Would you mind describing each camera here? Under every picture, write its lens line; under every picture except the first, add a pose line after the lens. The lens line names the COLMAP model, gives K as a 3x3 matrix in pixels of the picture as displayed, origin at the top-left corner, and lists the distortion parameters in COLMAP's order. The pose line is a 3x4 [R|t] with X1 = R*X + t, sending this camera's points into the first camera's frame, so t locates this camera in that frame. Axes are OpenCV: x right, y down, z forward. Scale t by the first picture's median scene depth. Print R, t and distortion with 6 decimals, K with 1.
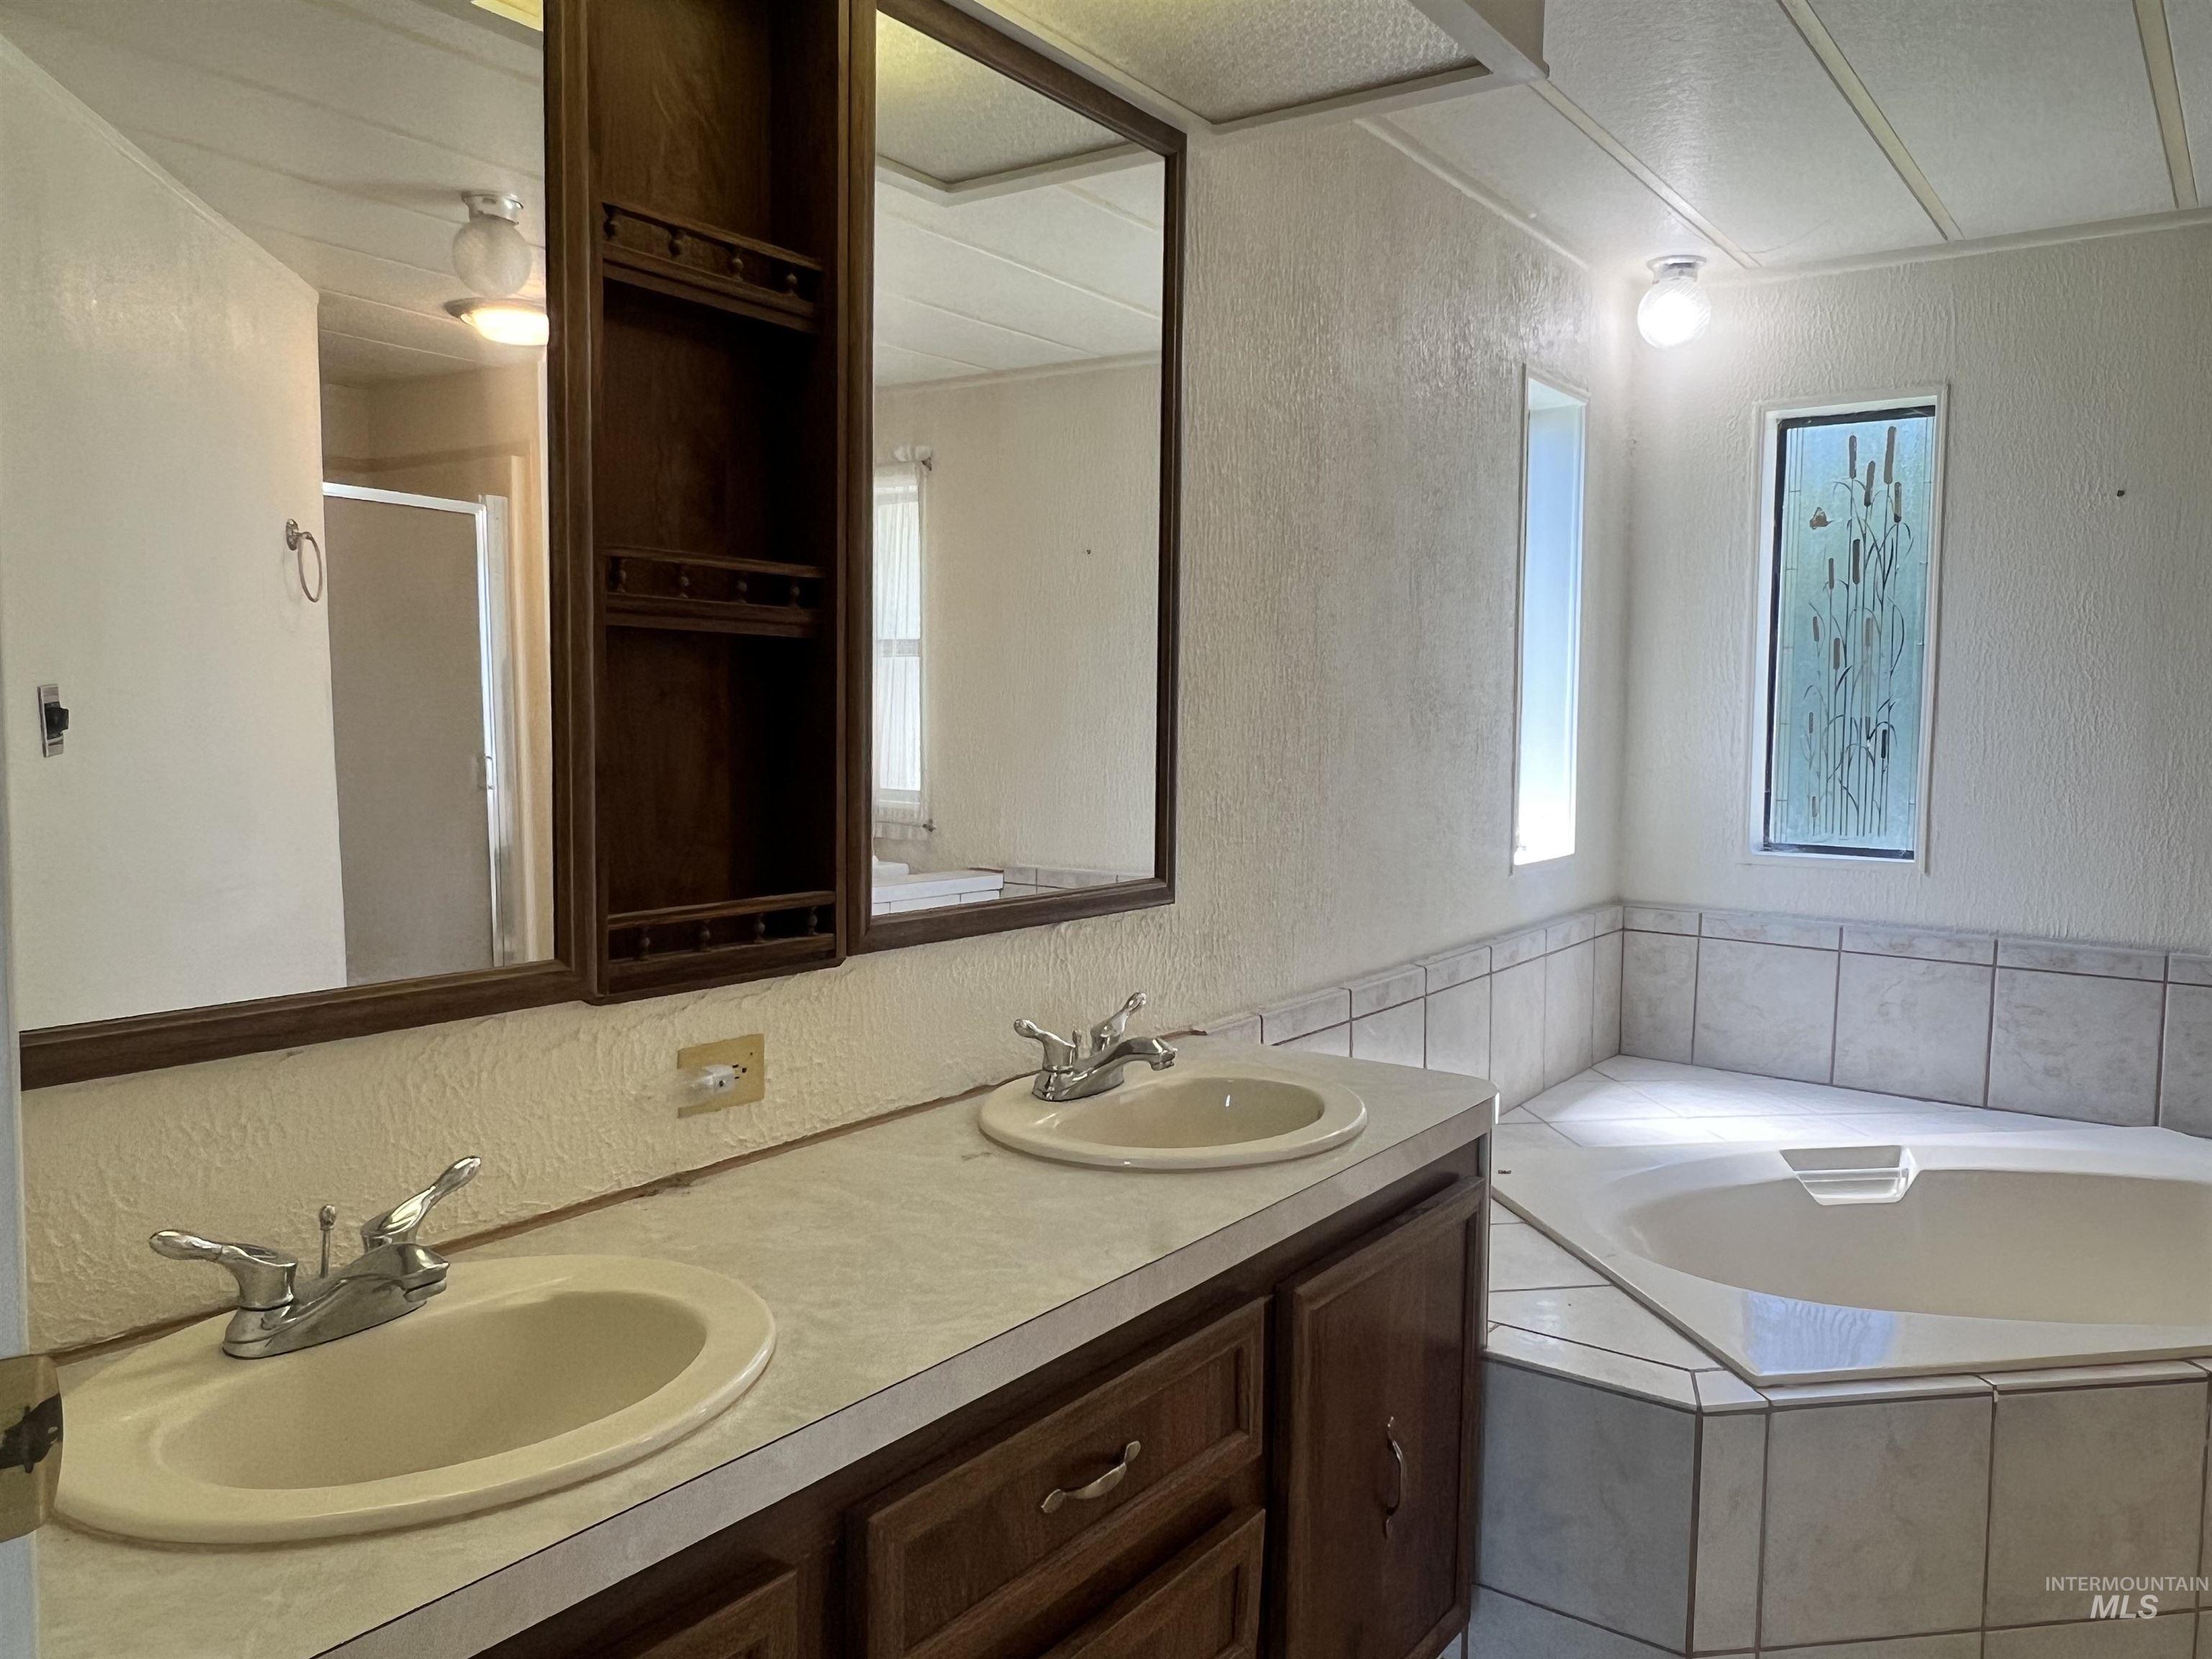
lens RADIAL K [[1726.7, 0, 1100.7], [0, 1726.7, 831.8], [0, 0, 1]] dist [0.000710, 0.000300]
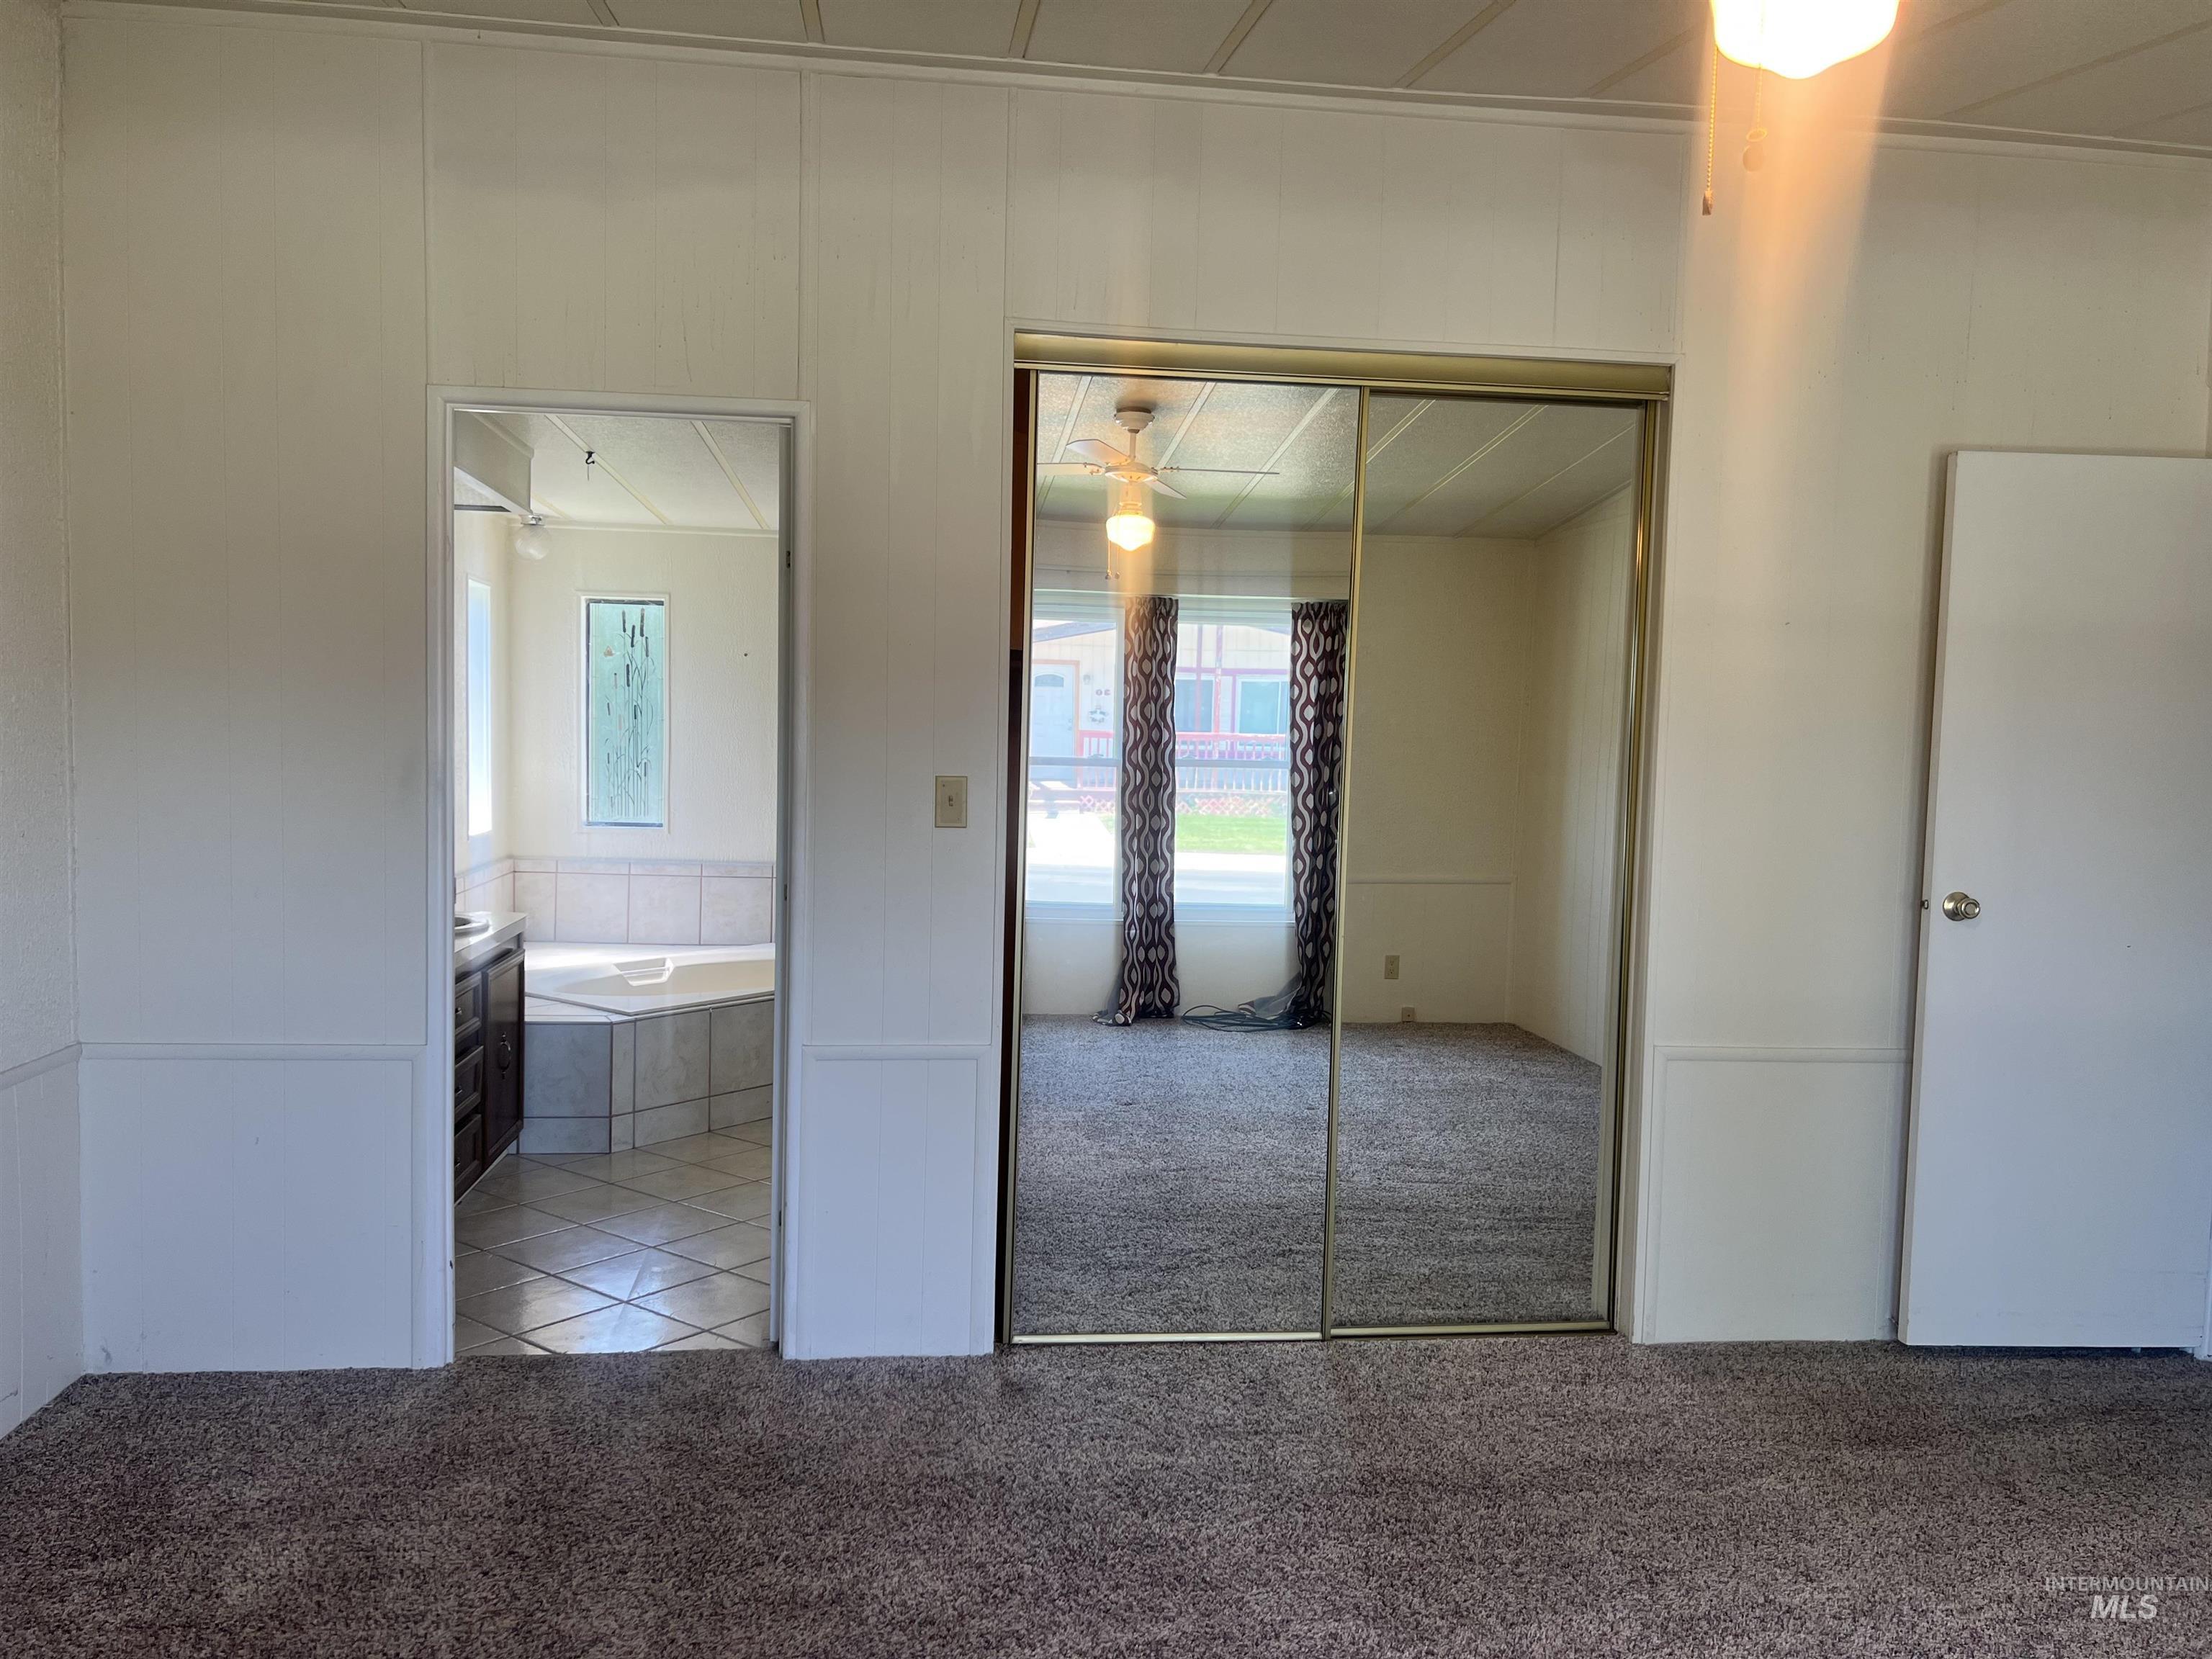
lens RADIAL K [[1656.3, 0, 1106.0], [0, 1656.3, 829.5], [0, 0, 1]] dist [0.026866, -0.005520]
pose [[0.748113, -0.033920, 0.662703, -0.427971], [0.036704, 0.999279, 0.009713, 0.019594], [-0.662555, 0.017057, 0.748819, -0.797030]]
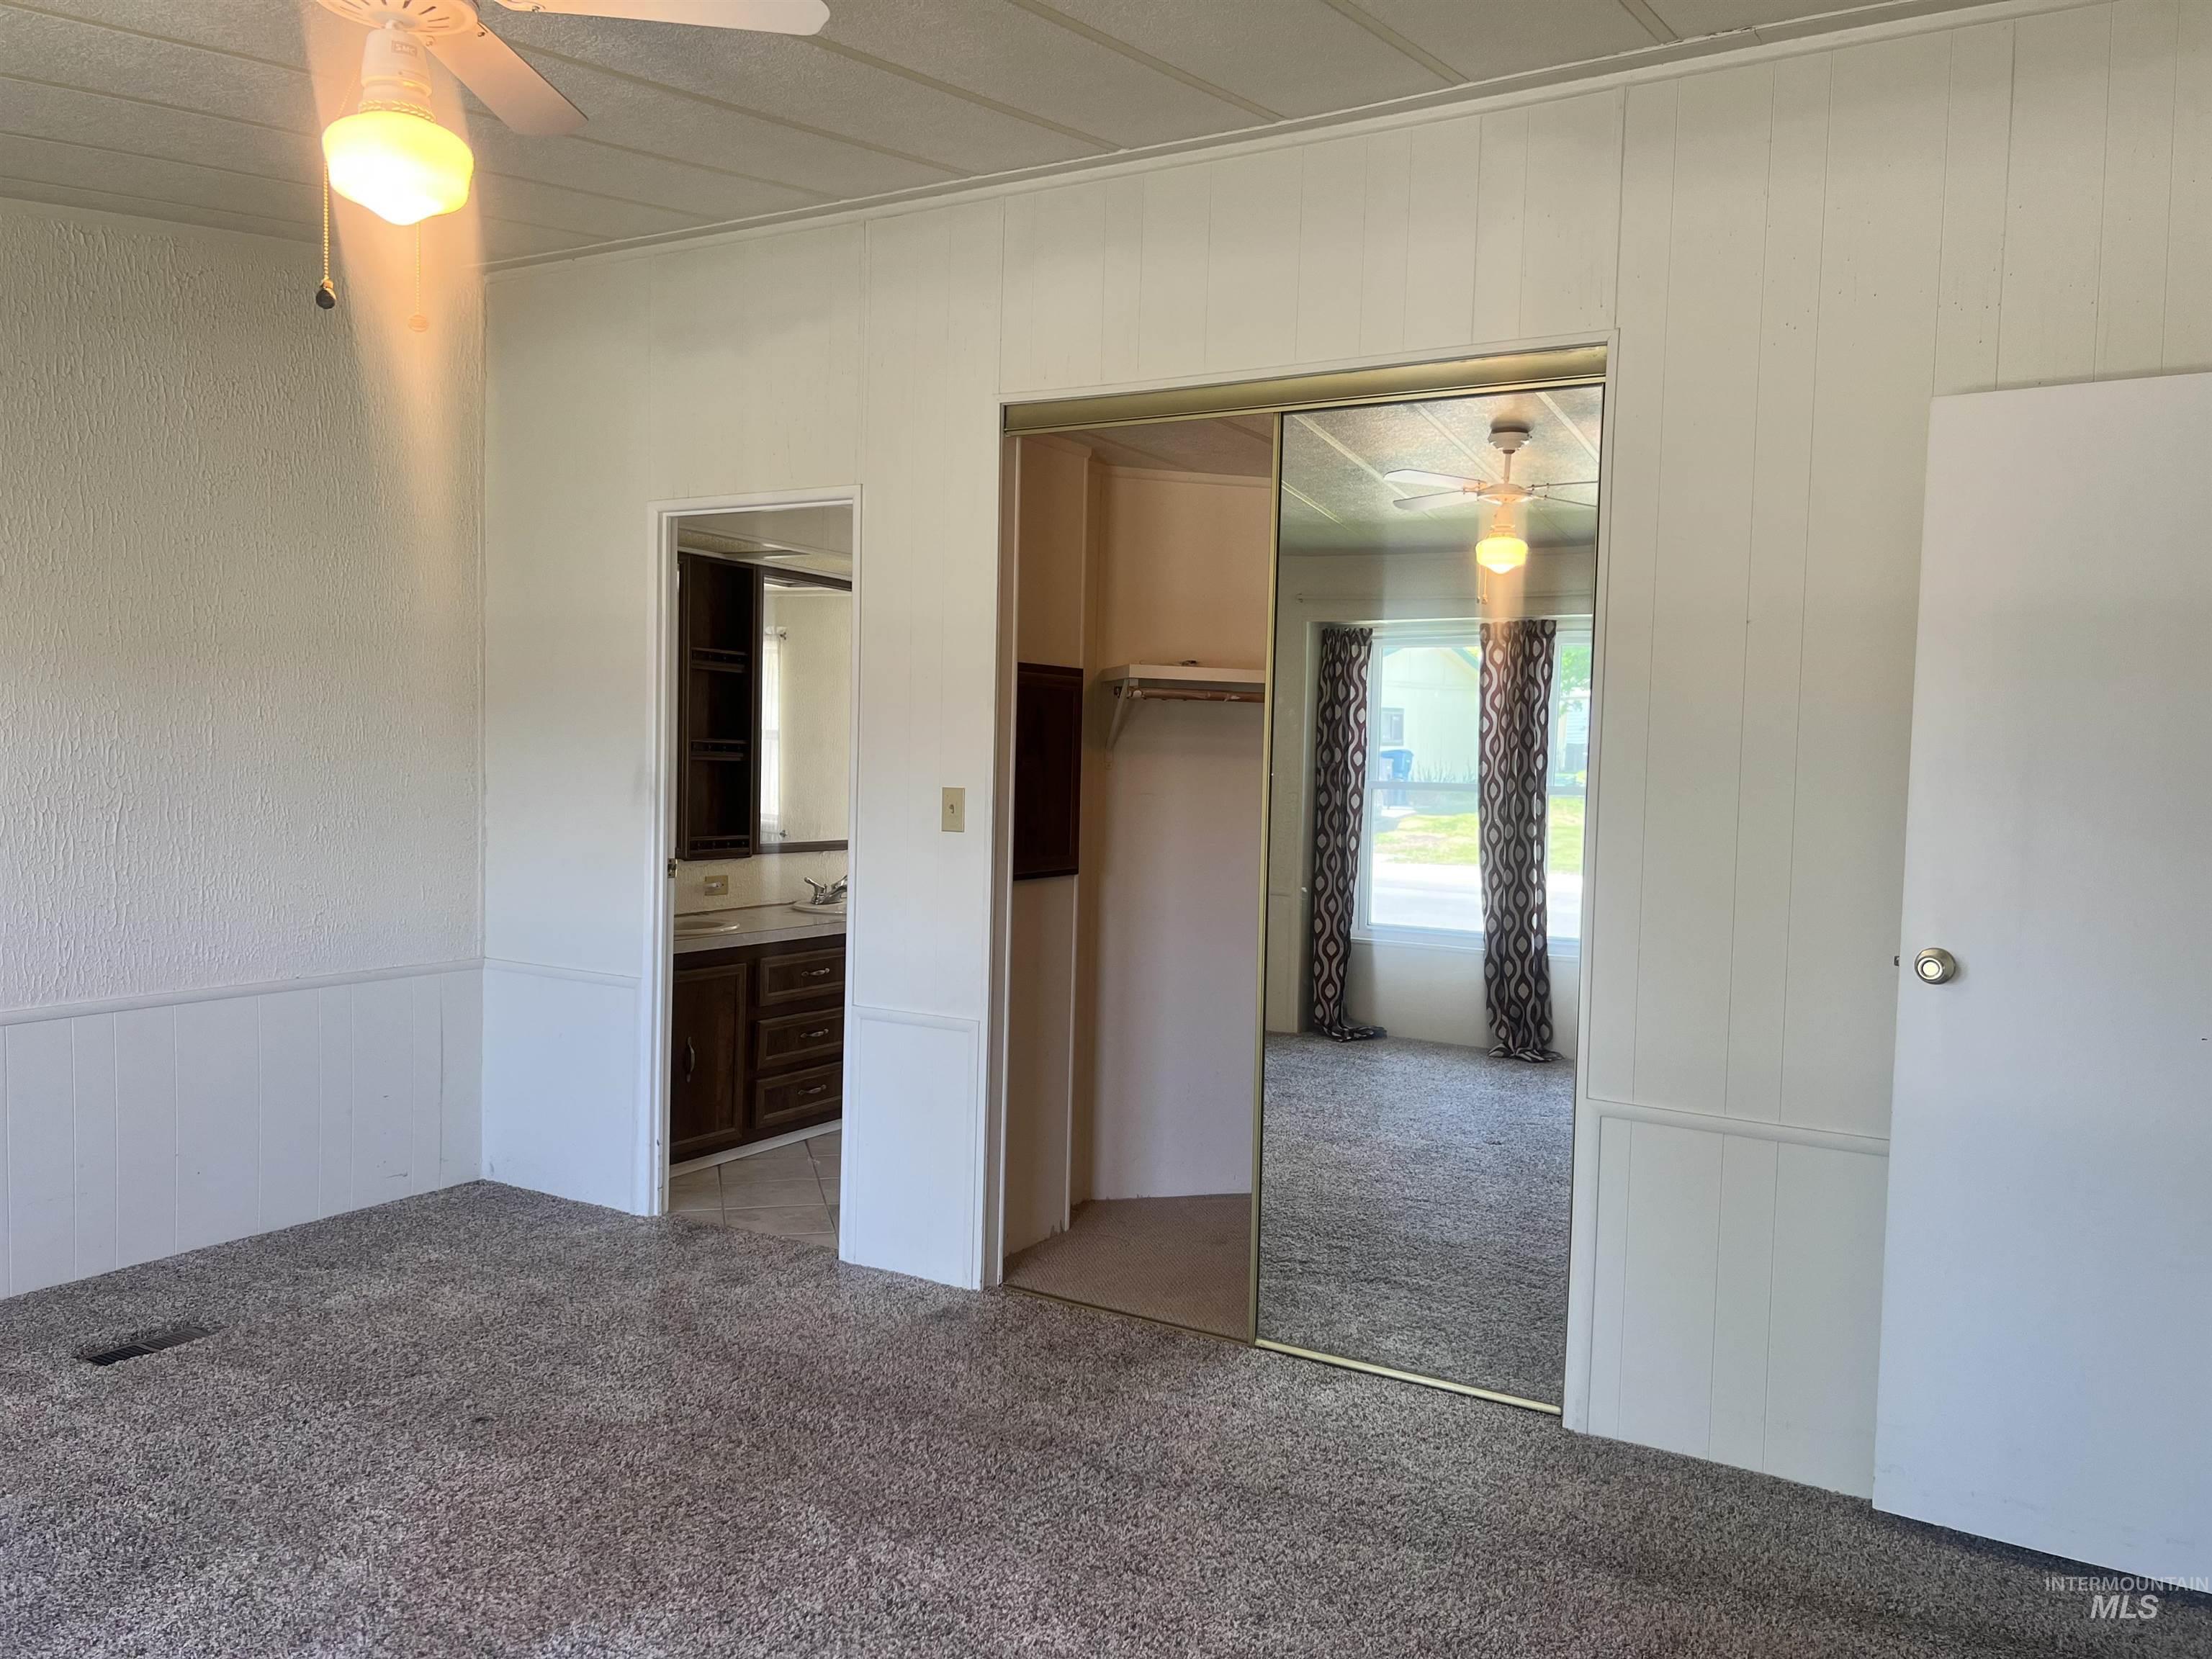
lens RADIAL K [[1672.7, 0, 1101.1], [0, 1672.7, 831.2], [0, 0, 1]] dist [0.064680, -0.064735]
pose [[0.997295, 0.007991, 0.073066, 0.145623], [-0.006142, 0.999656, -0.025495, 0.051955], [-0.073245, 0.024977, 0.997001, -1.156990]]
